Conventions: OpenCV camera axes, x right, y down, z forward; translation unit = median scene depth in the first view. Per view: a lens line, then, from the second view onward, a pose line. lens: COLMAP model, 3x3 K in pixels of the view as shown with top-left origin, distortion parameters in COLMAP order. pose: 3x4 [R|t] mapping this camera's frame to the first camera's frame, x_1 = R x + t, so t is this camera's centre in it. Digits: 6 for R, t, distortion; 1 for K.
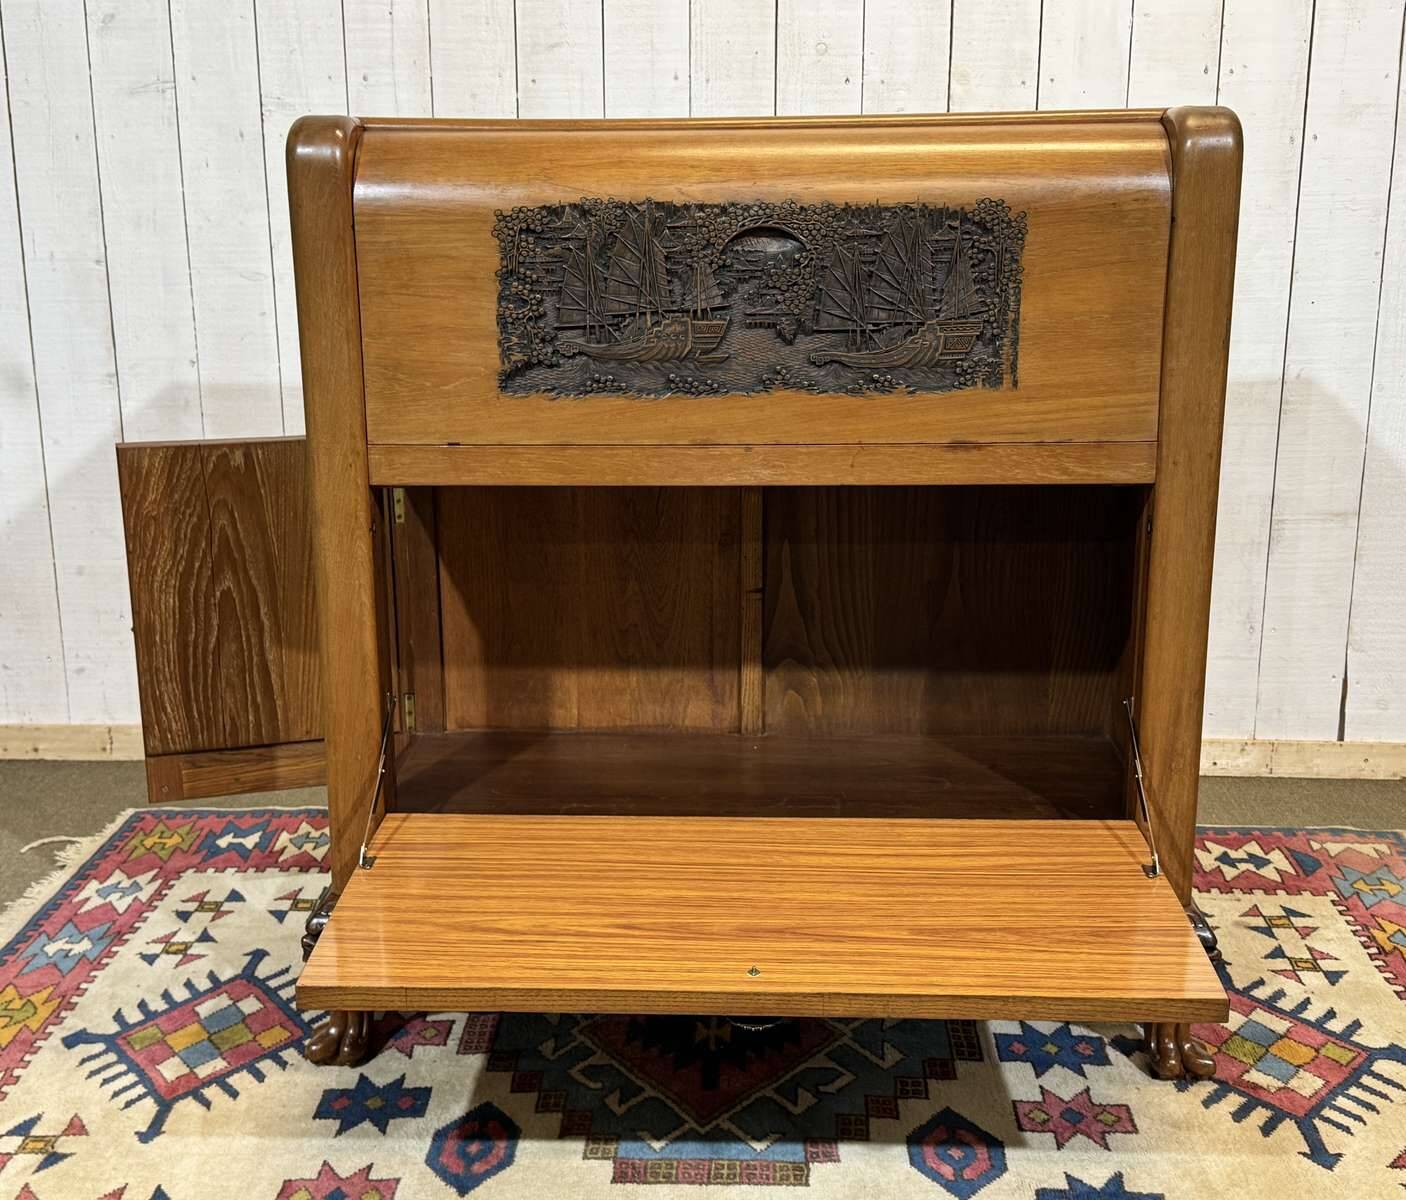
lens RADIAL K [[1759.4, 0, 684.6], [0, 1759.4, 605.0], [0, 0, 1]] dist [0.073796, 0.000000]
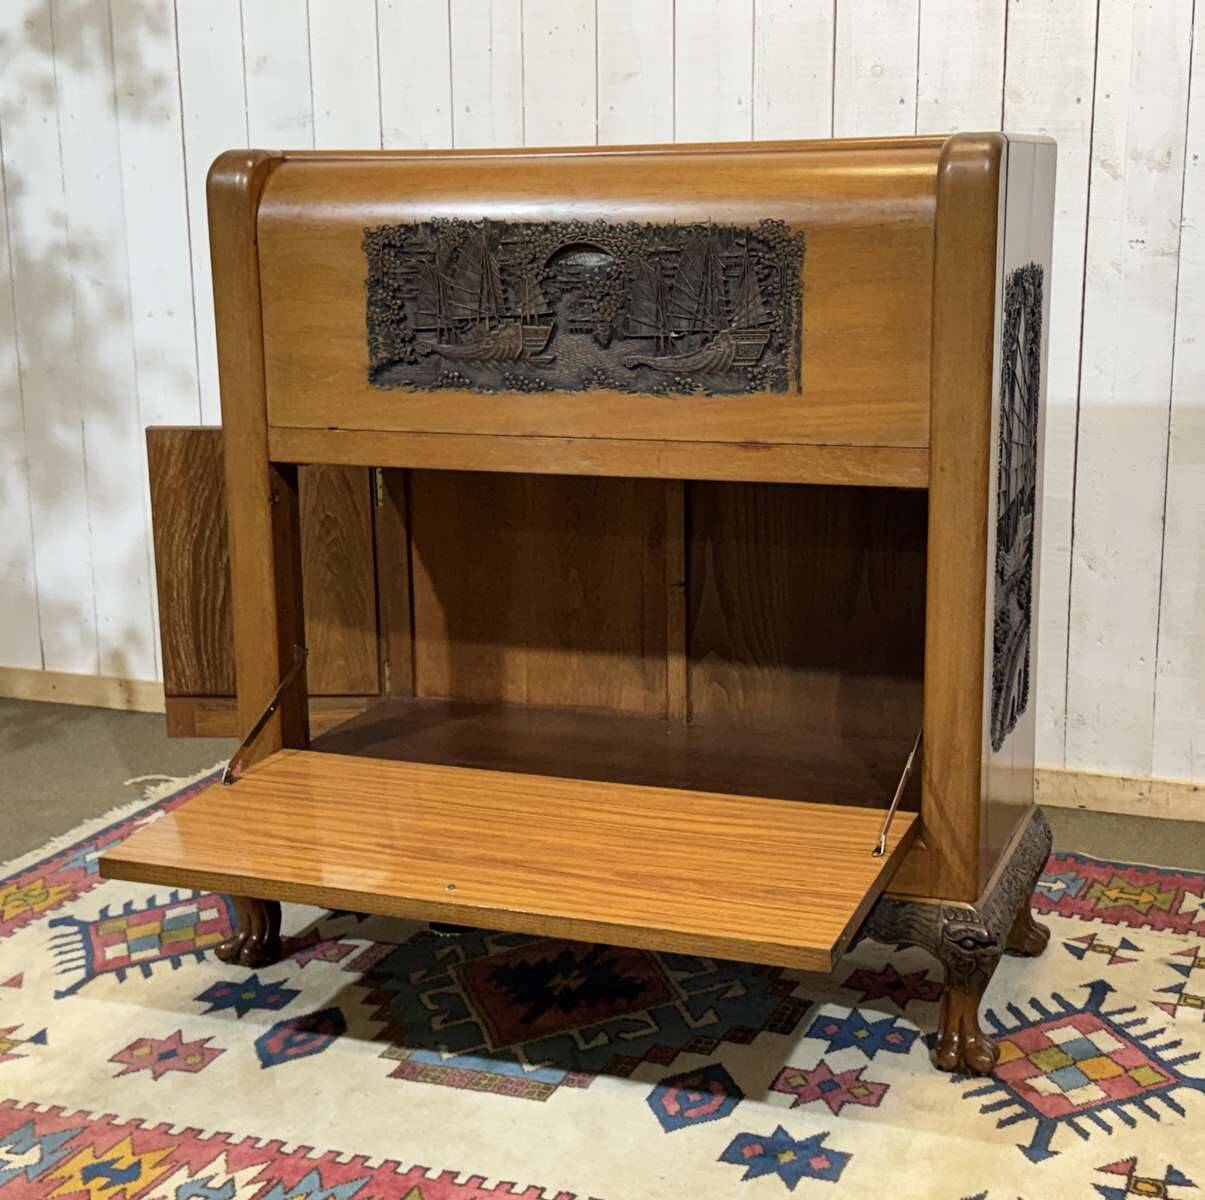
lens RADIAL K [[1944.0, 0, 609.2], [0, 1944.0, 604.2], [0, 0, 1]] dist [0.108287, 0.000000]
pose [[0.947337, 0.061243, -0.314329, 0.391929], [-0.070999, 0.997282, -0.019672, 0.031454], [0.312270, 0.040953, 0.949110, -0.134783]]
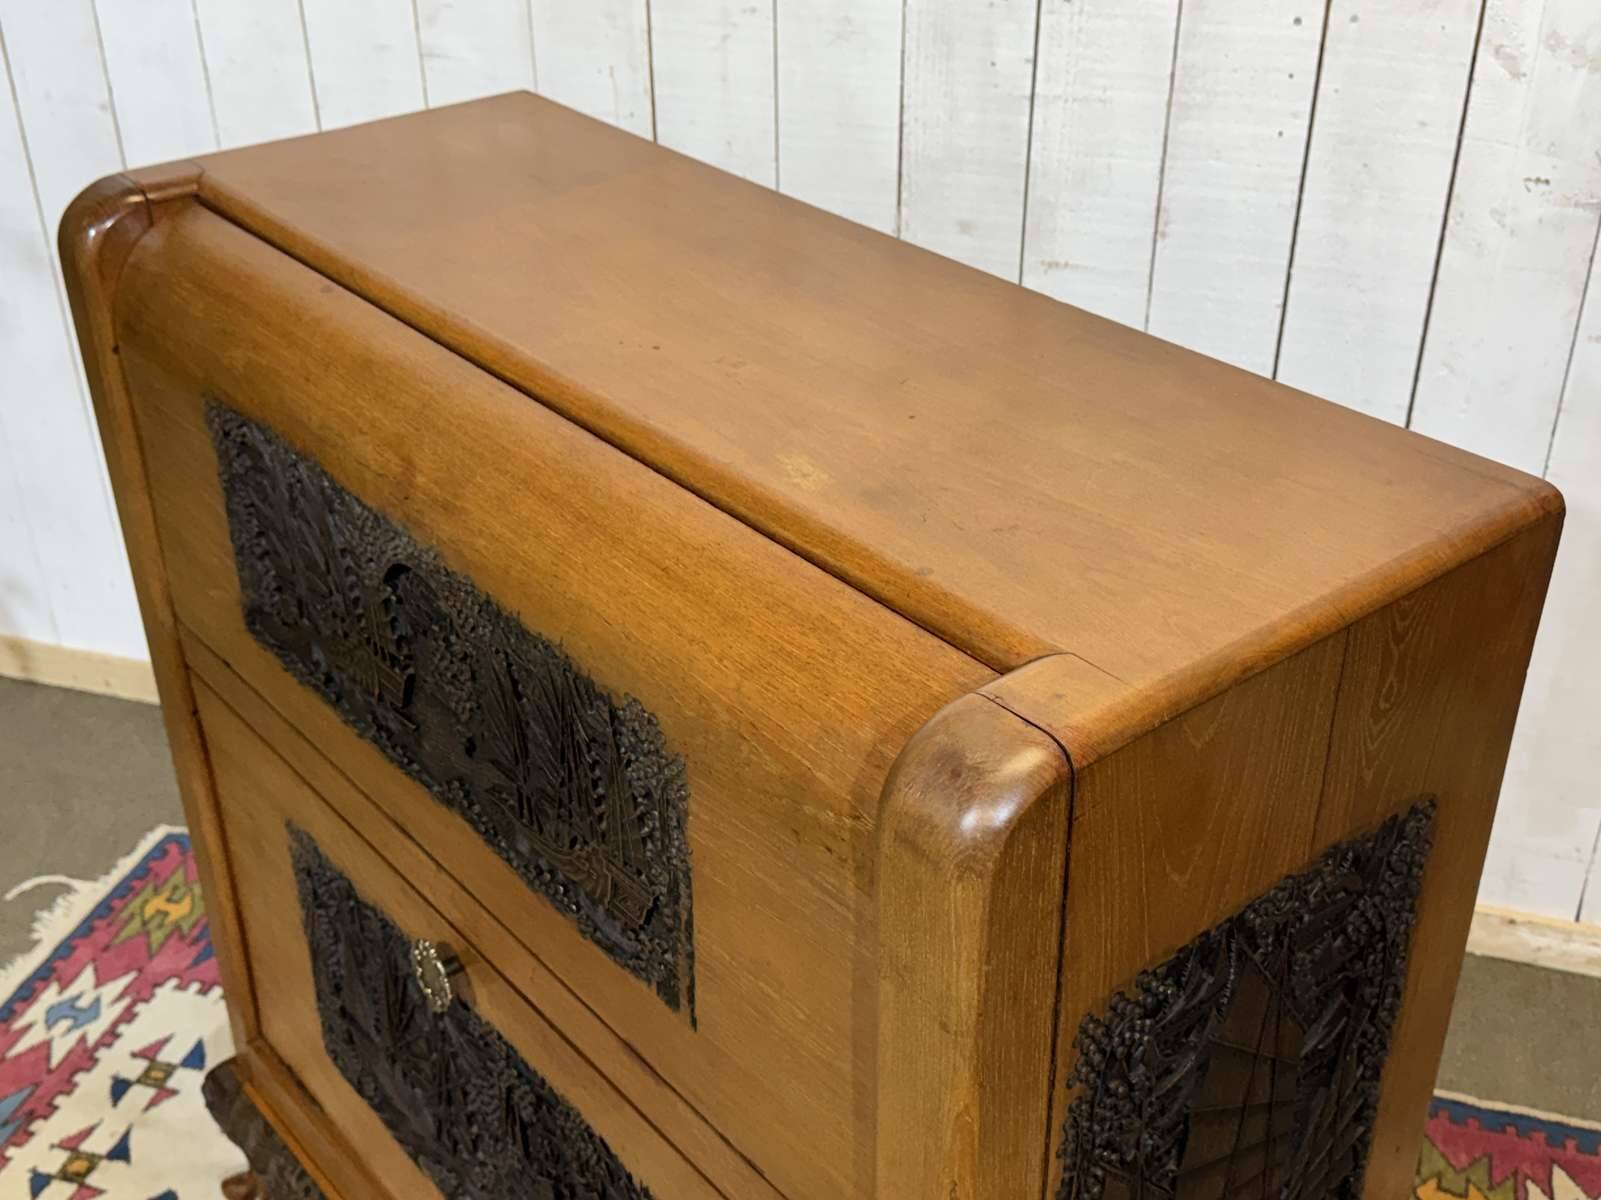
lens RADIAL K [[1864.2, 0, 815.6], [0, 1864.2, 595.1], [0, 0, 1]] dist [0.060722, 0.000000]
pose [[0.968888, 0.126931, -0.212471, 0.183678], [-0.059807, 0.953107, 0.296663, -0.334902], [0.240164, -0.274726, 0.931046, 0.410844]]
